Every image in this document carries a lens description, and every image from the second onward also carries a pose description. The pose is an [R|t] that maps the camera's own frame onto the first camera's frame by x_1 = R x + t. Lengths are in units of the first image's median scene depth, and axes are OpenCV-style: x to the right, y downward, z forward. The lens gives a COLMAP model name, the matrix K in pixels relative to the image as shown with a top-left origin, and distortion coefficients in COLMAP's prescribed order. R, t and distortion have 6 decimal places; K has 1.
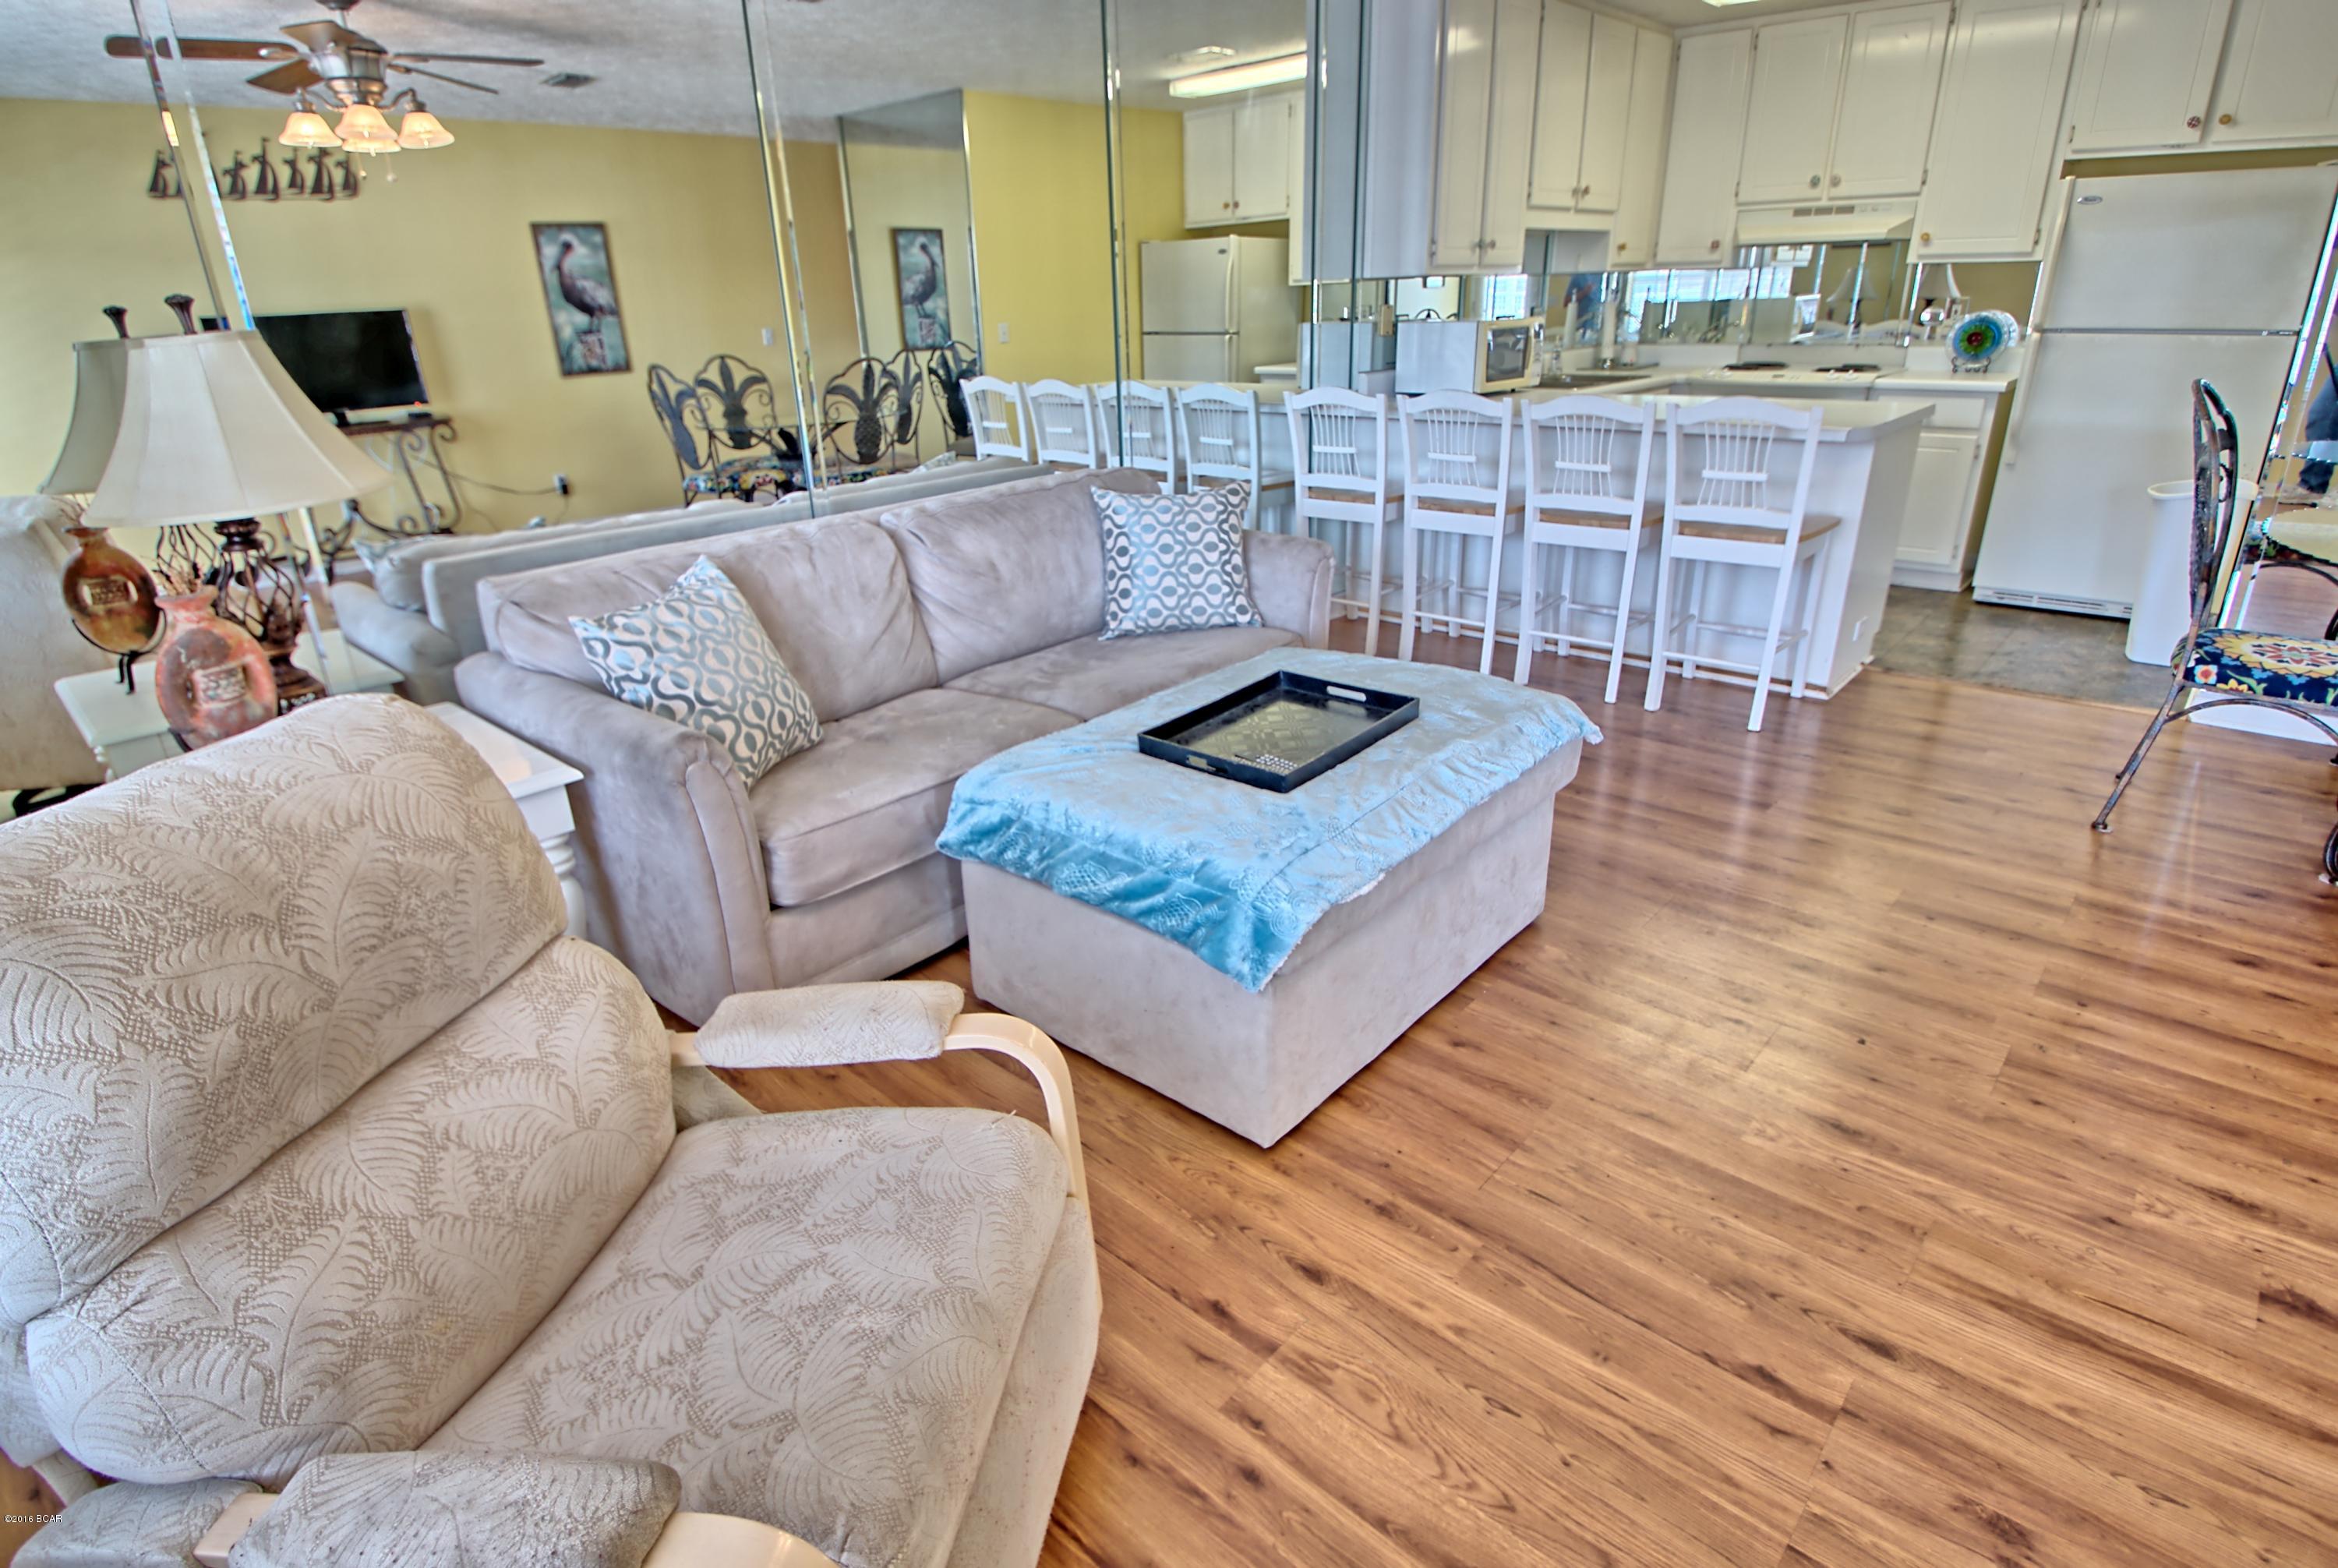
lens RADIAL K [[1122.4, 0, 1187.8], [0, 1122.4, 773.4], [0, 0, 1]] dist [-0.010253, -0.006443]
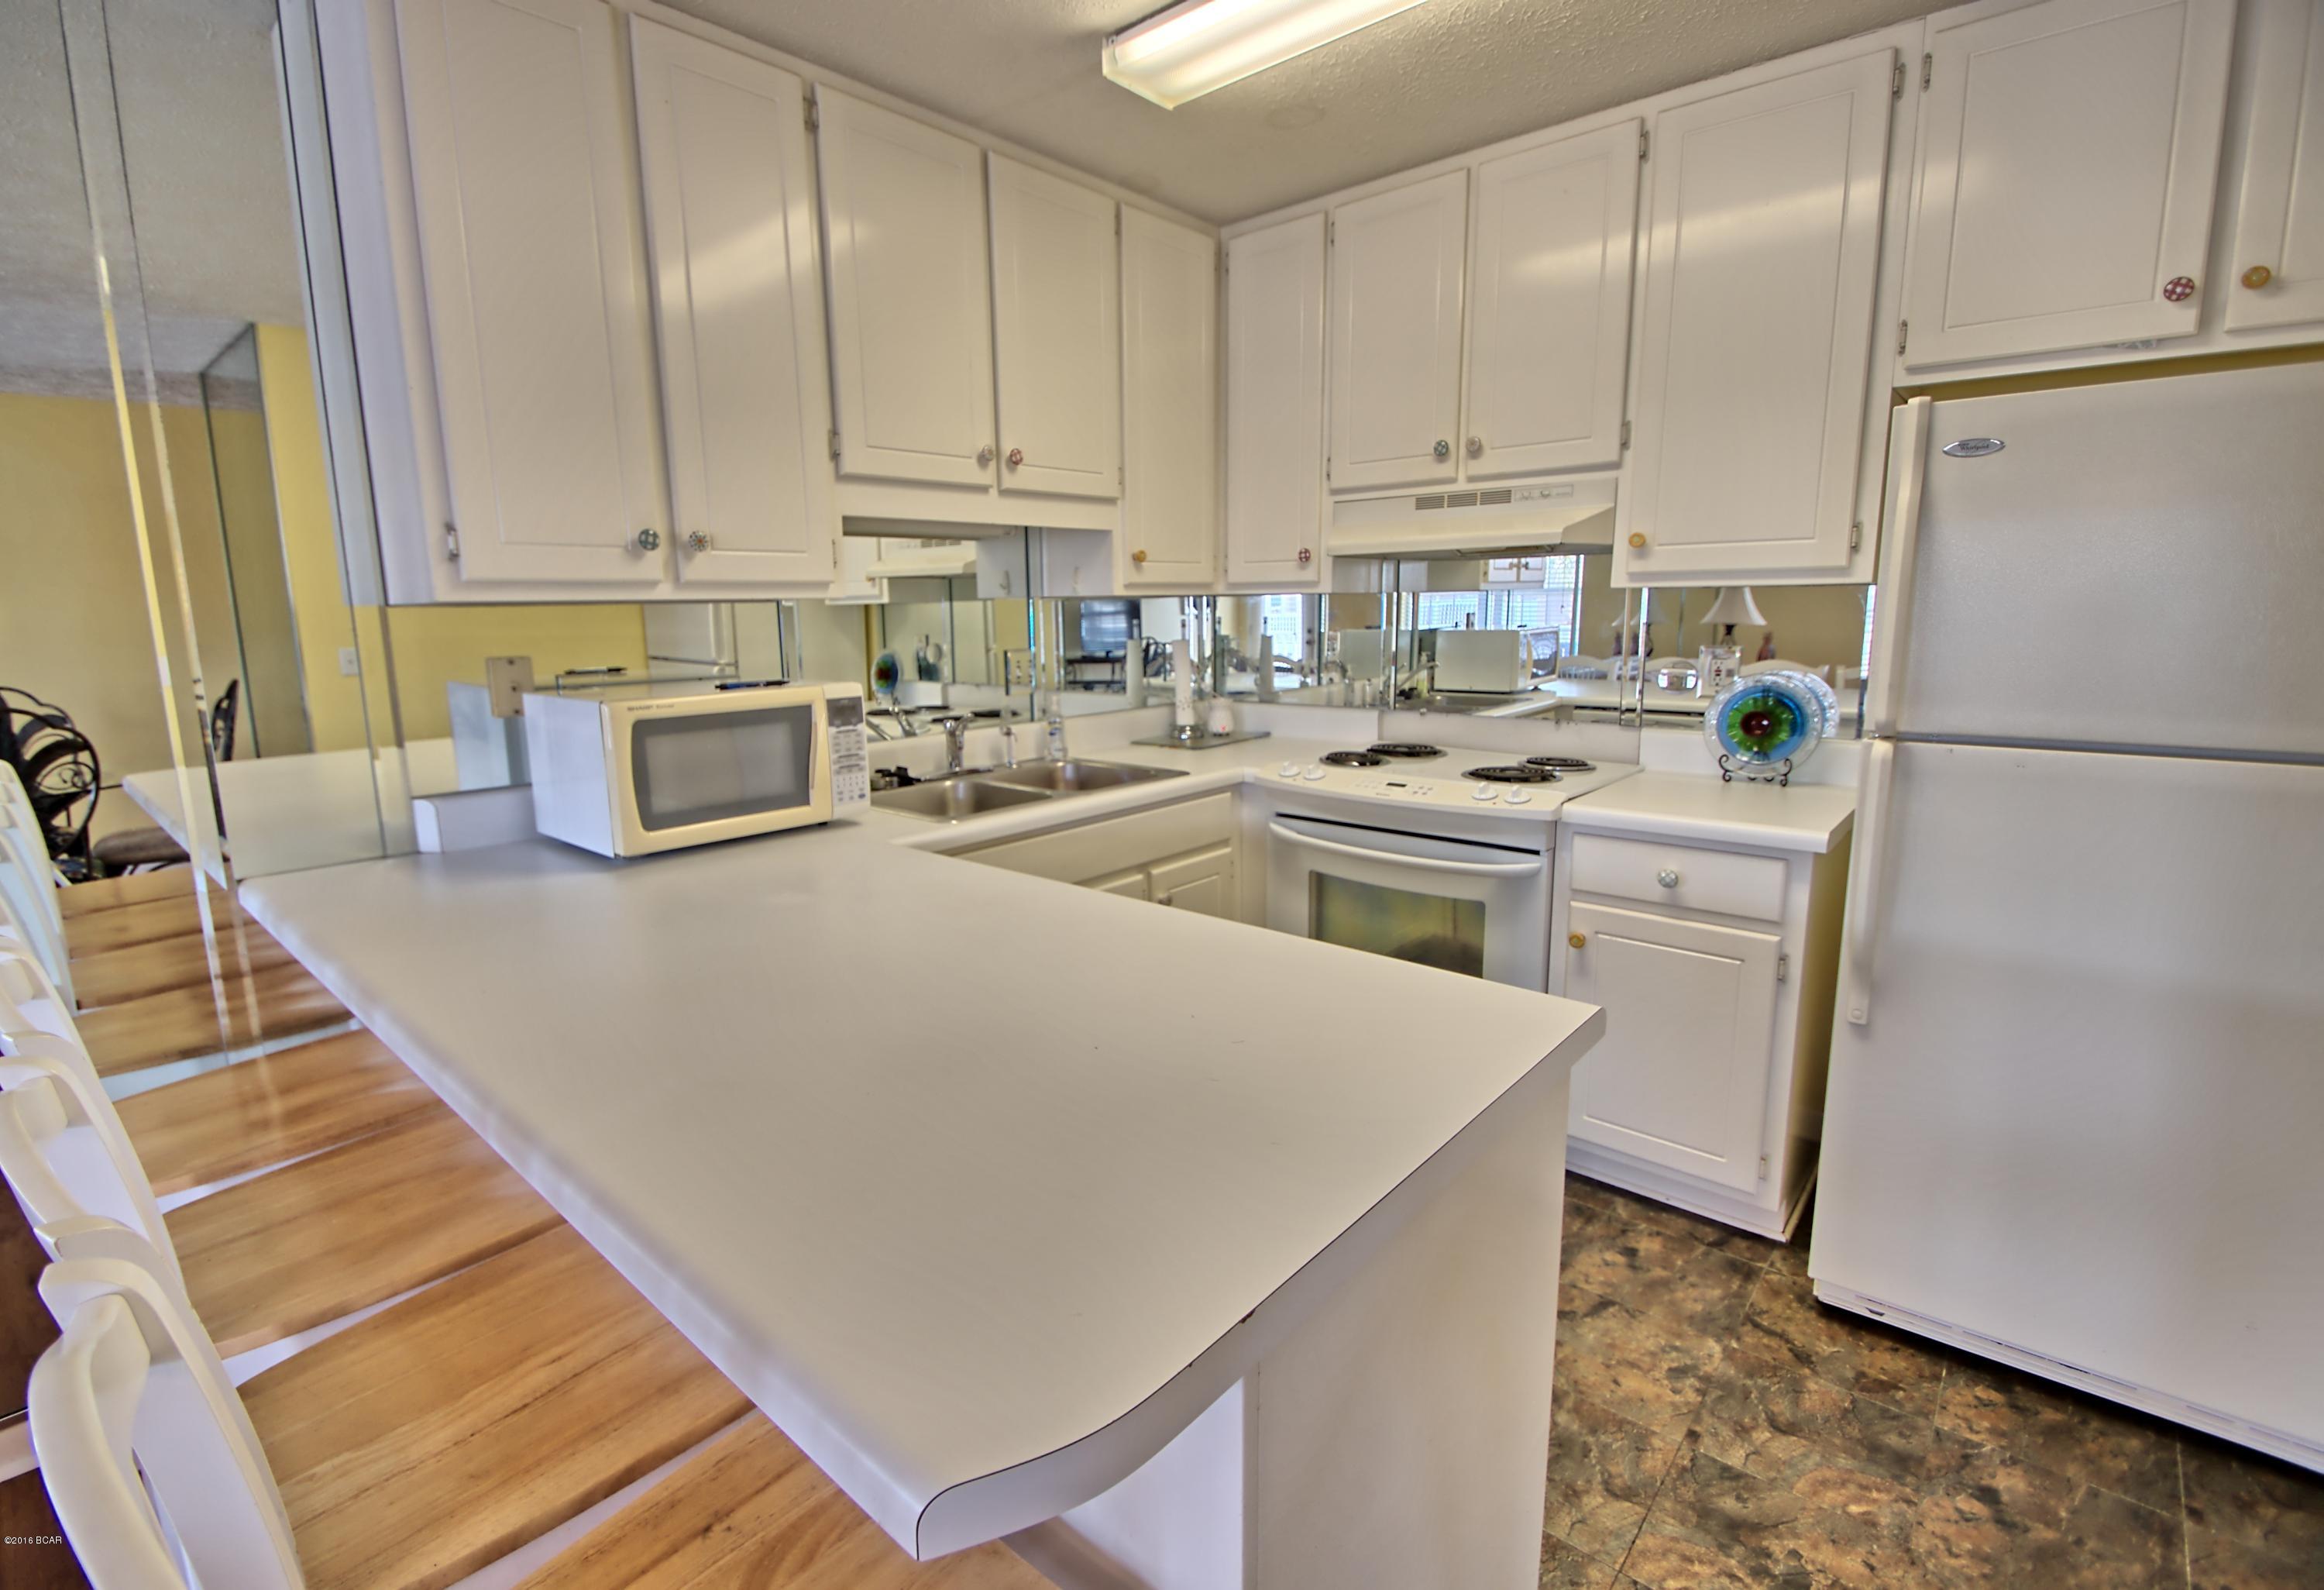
lens RADIAL K [[1029.7, 0, 1145.9], [0, 1029.7, 807.6], [0, 0, 1]] dist [0.001065, -0.001094]
pose [[0.999596, 0.009681, 0.026722, 0.419003], [-0.003850, 0.977656, -0.210177, -0.256390], [-0.028159, 0.209989, 0.977298, 0.557104]]
